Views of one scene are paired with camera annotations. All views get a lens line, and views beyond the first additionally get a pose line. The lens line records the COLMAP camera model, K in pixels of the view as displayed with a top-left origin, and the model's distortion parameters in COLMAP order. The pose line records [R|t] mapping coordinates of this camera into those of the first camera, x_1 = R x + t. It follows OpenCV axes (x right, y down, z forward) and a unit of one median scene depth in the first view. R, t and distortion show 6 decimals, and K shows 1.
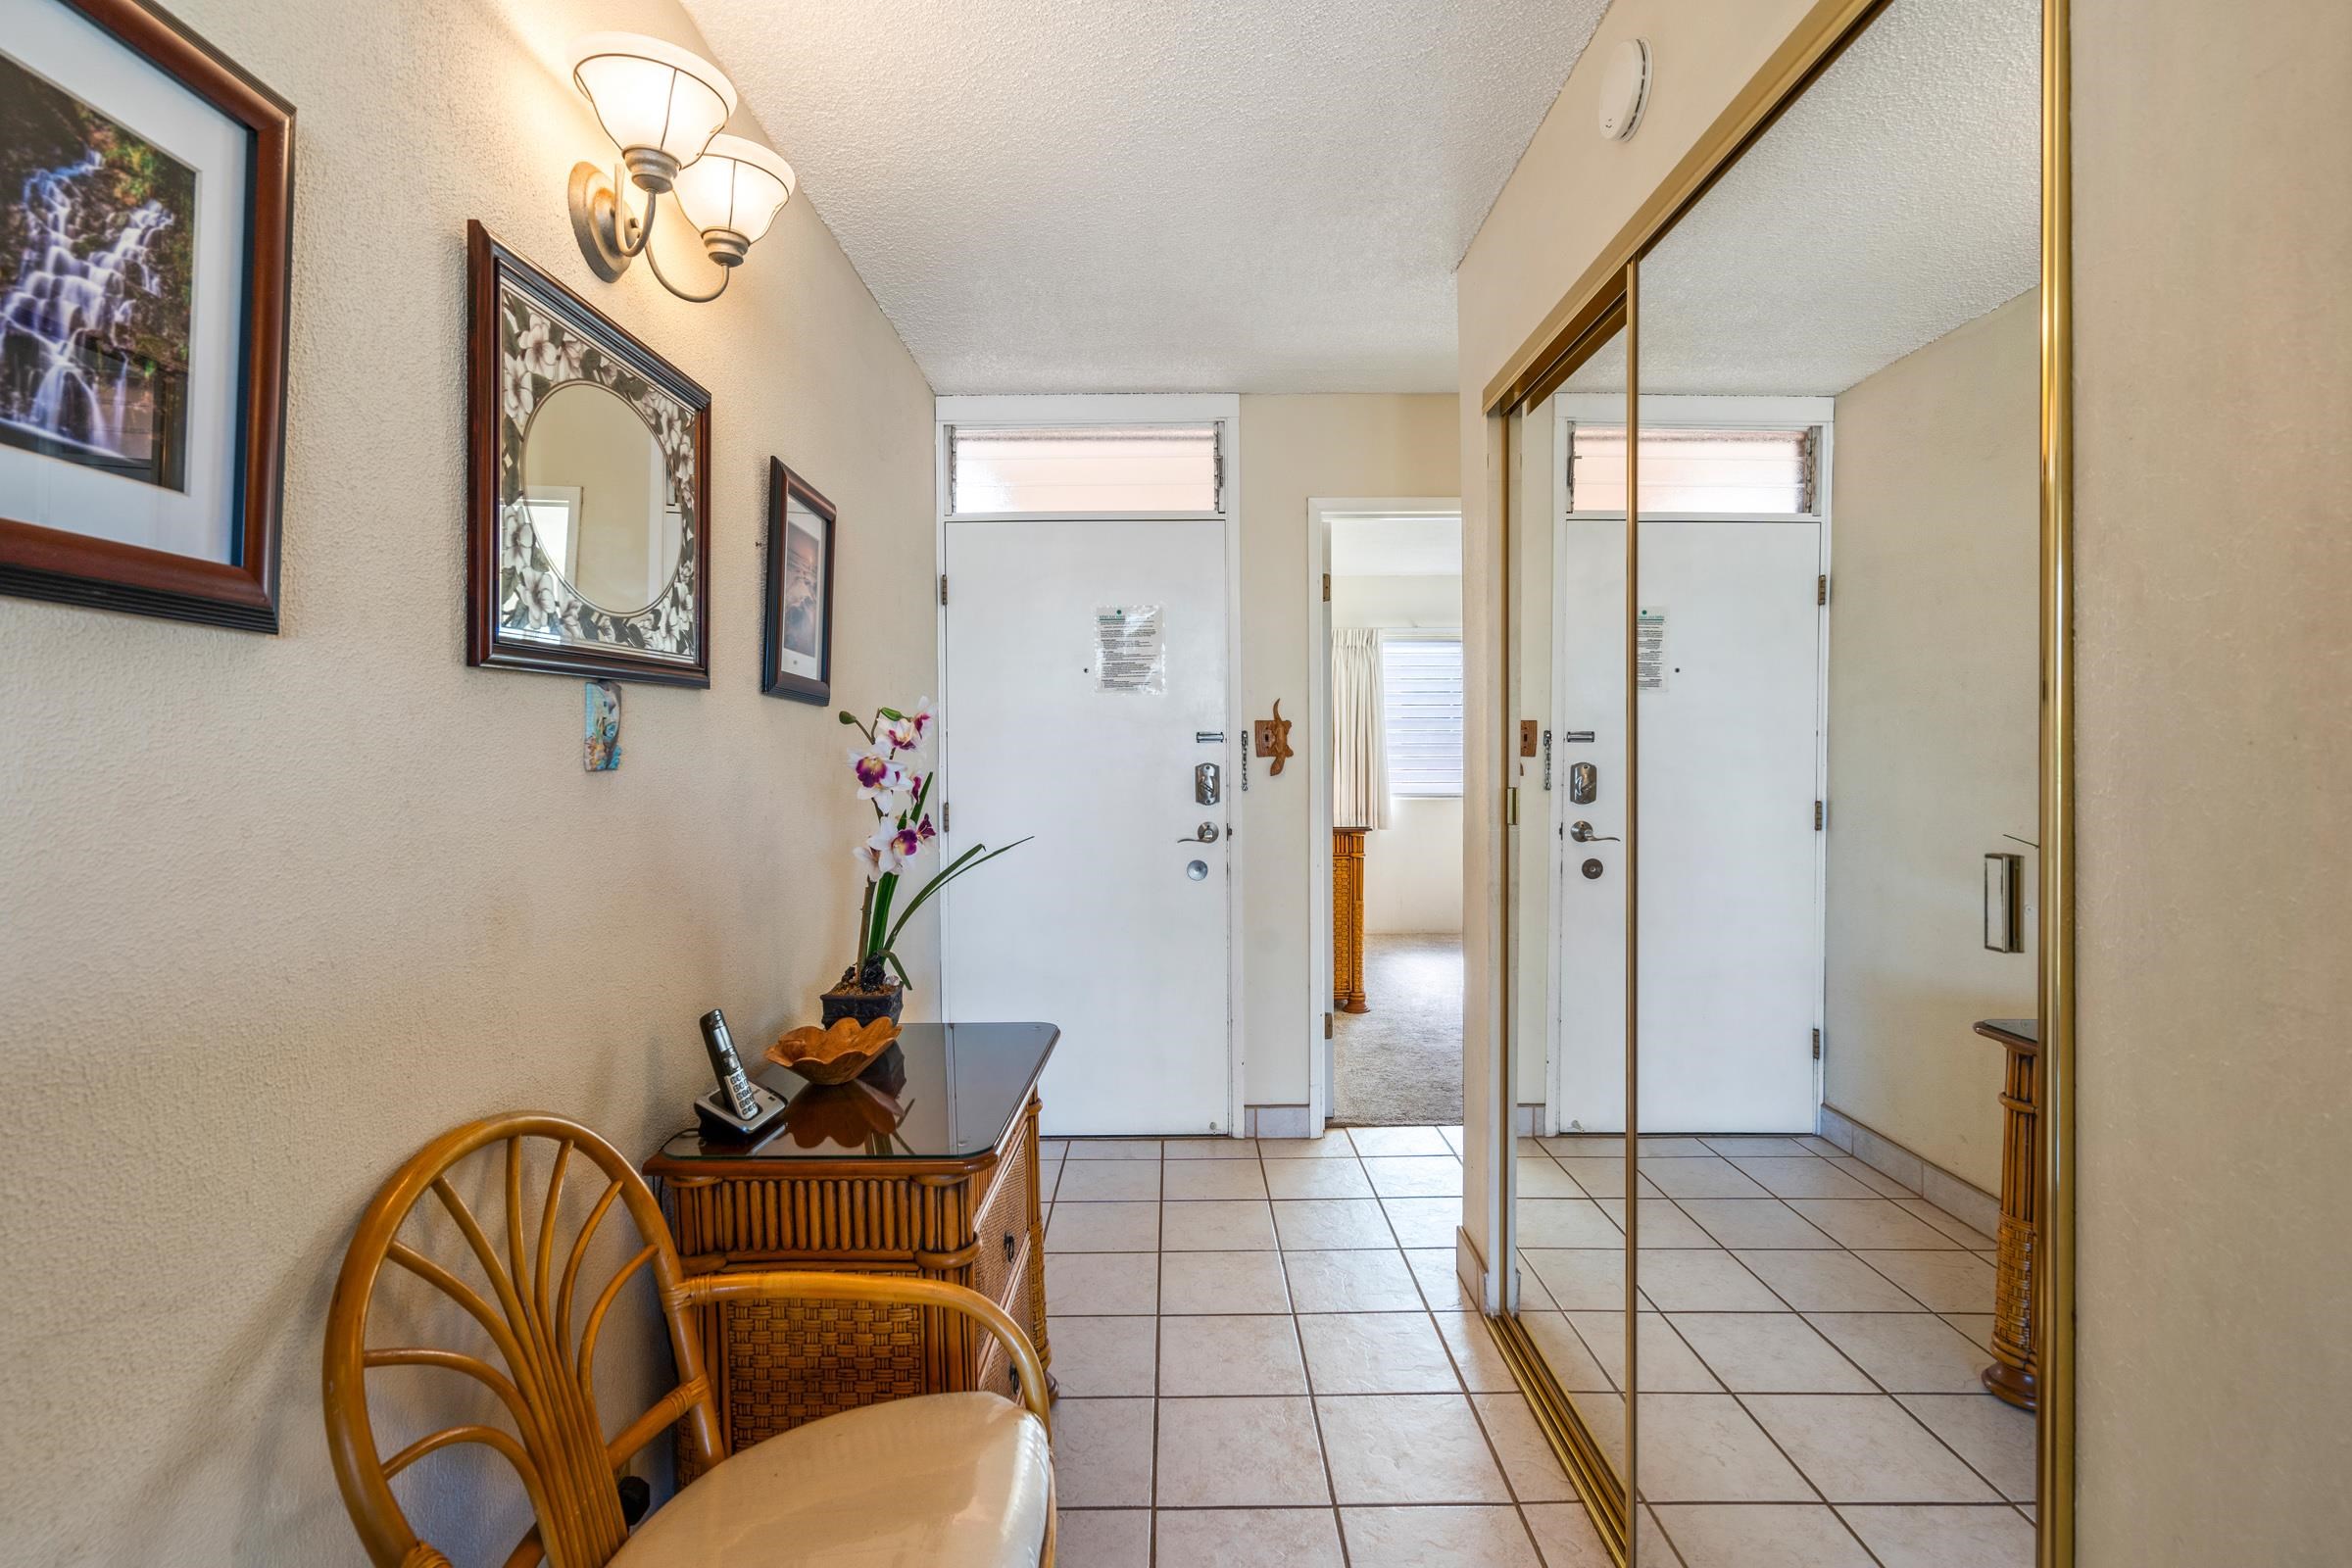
lens RADIAL K [[1059.1, 0, 1173.7], [0, 1059.1, 767.9], [0, 0, 1]] dist [-0.002784, -0.000456]
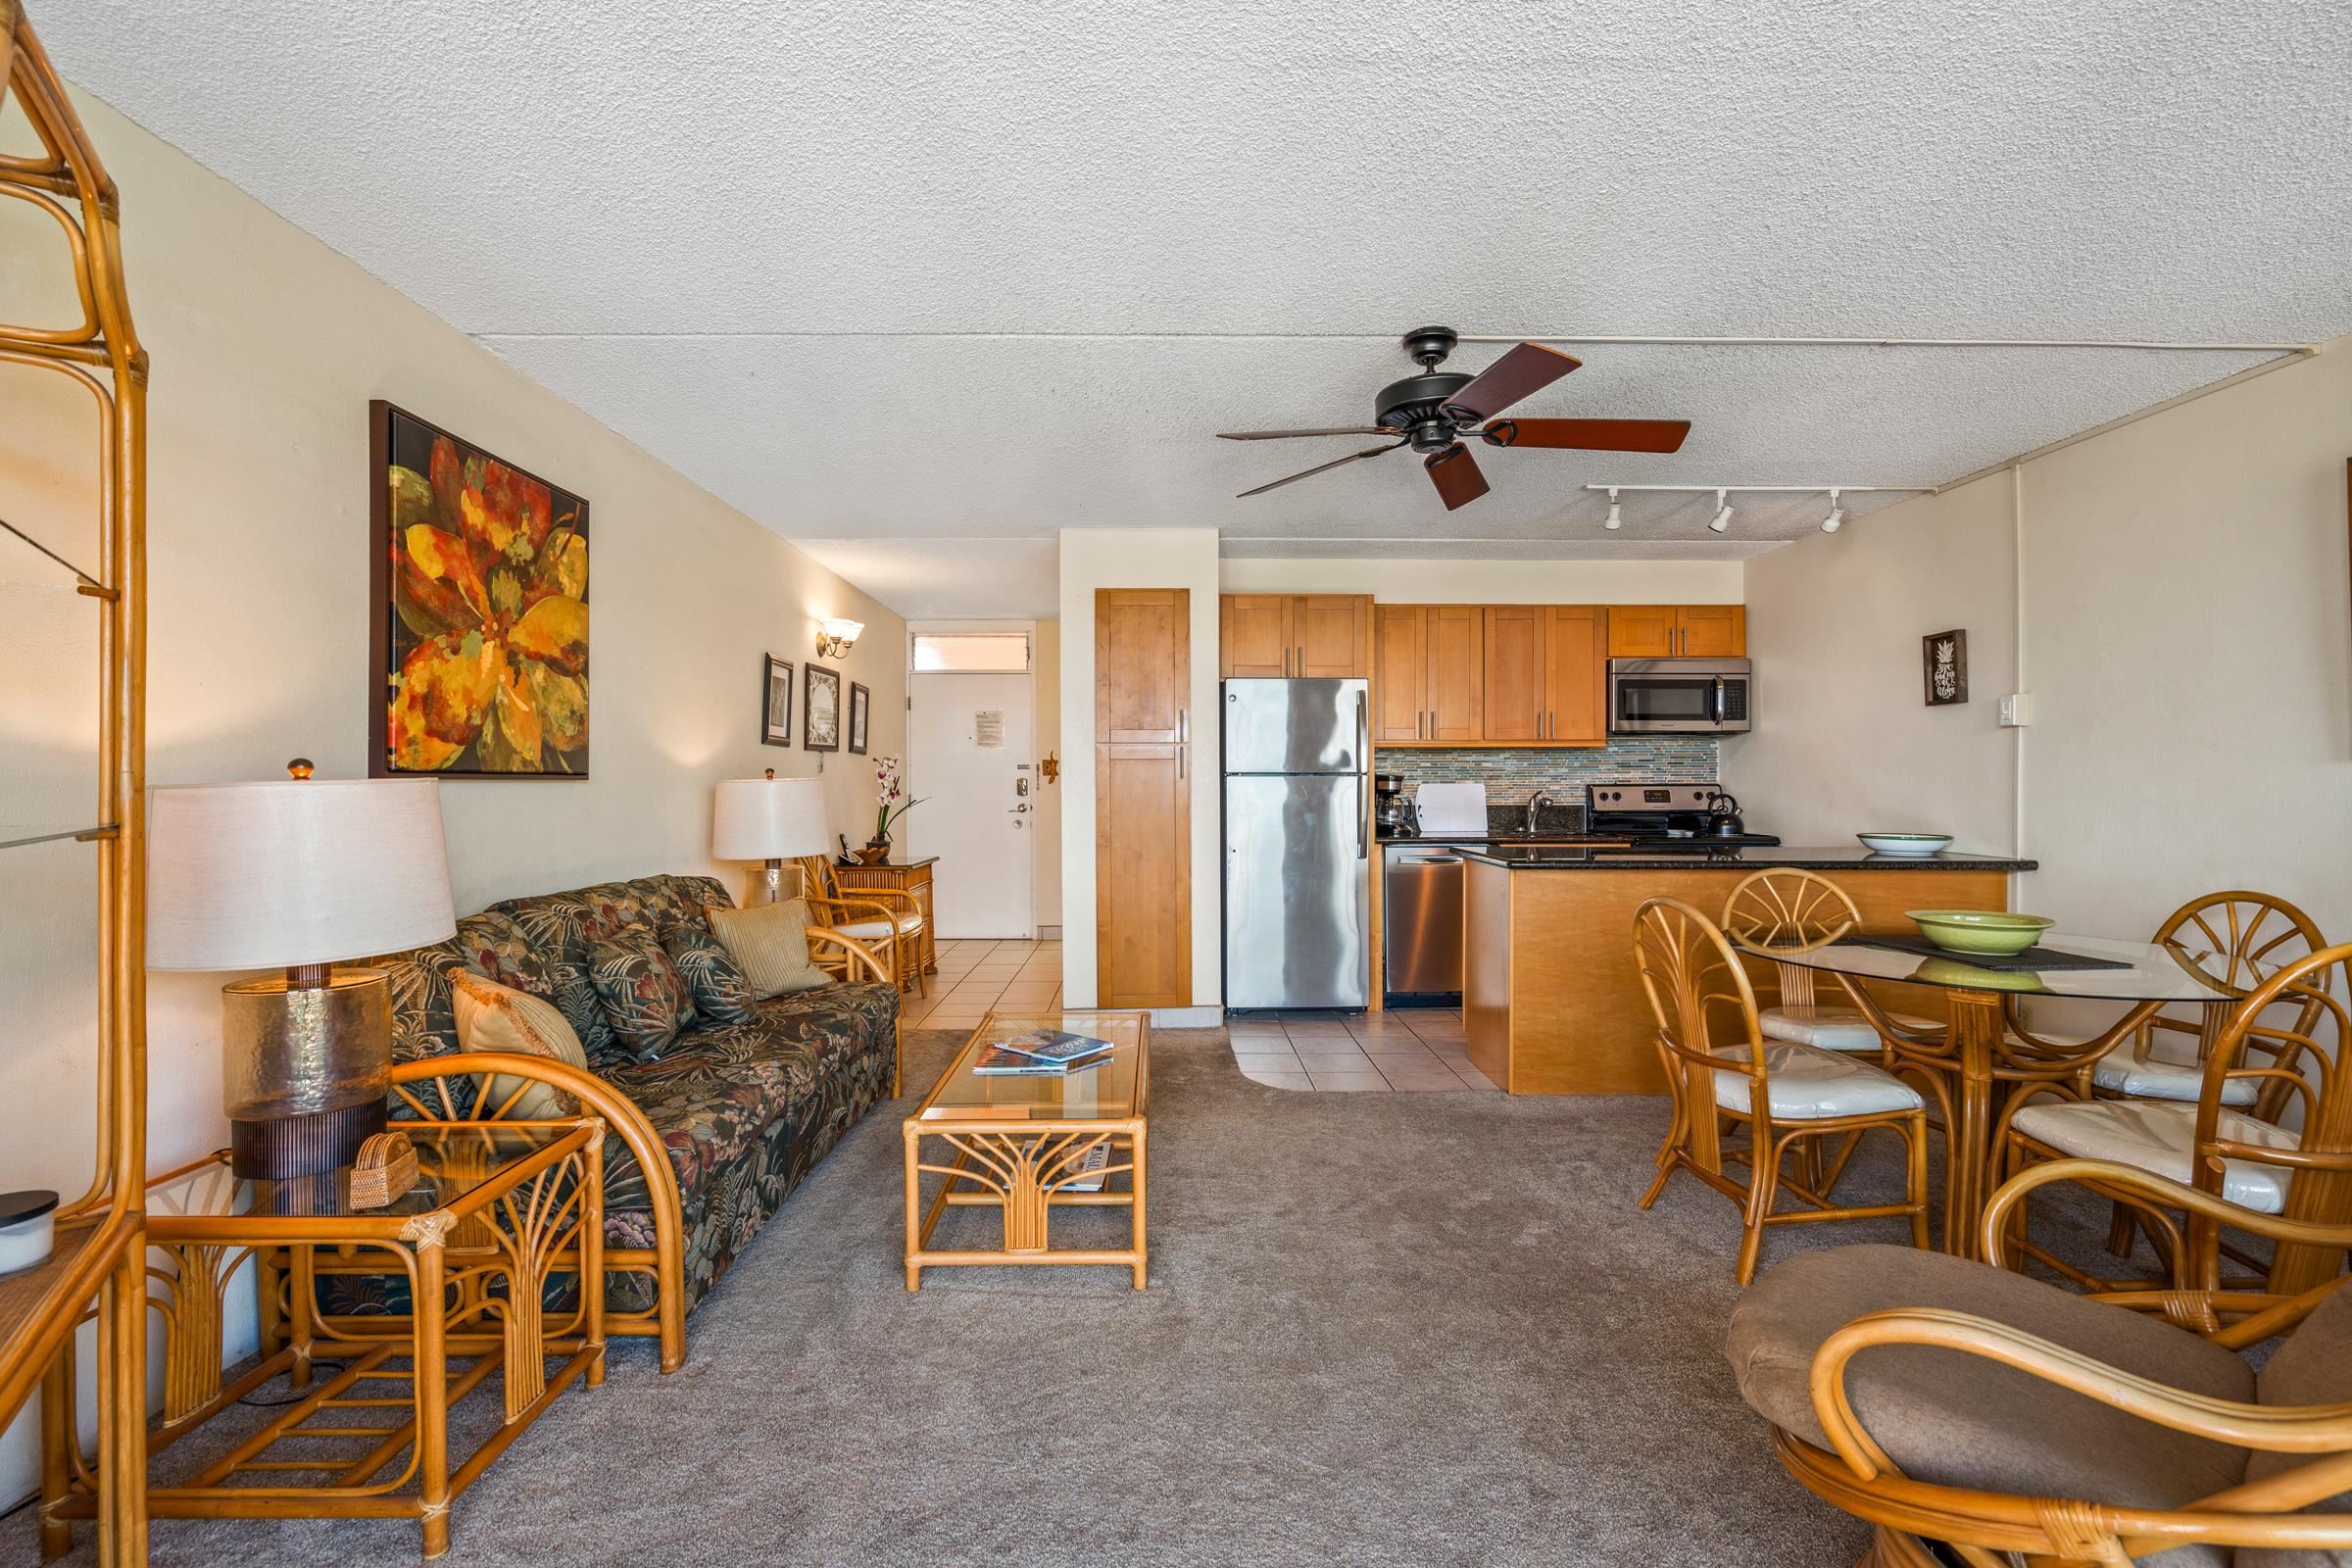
lens RADIAL K [[1059.1, 0, 1166.2], [0, 1059.1, 783.0], [0, 0, 1]] dist [-0.002784, -0.000456]
pose [[0.999992, 0.001866, 0.003593, 0.570837], [-0.001792, 0.999789, -0.020460, 0.089286], [-0.003630, 0.020454, 0.999784, -2.226358]]
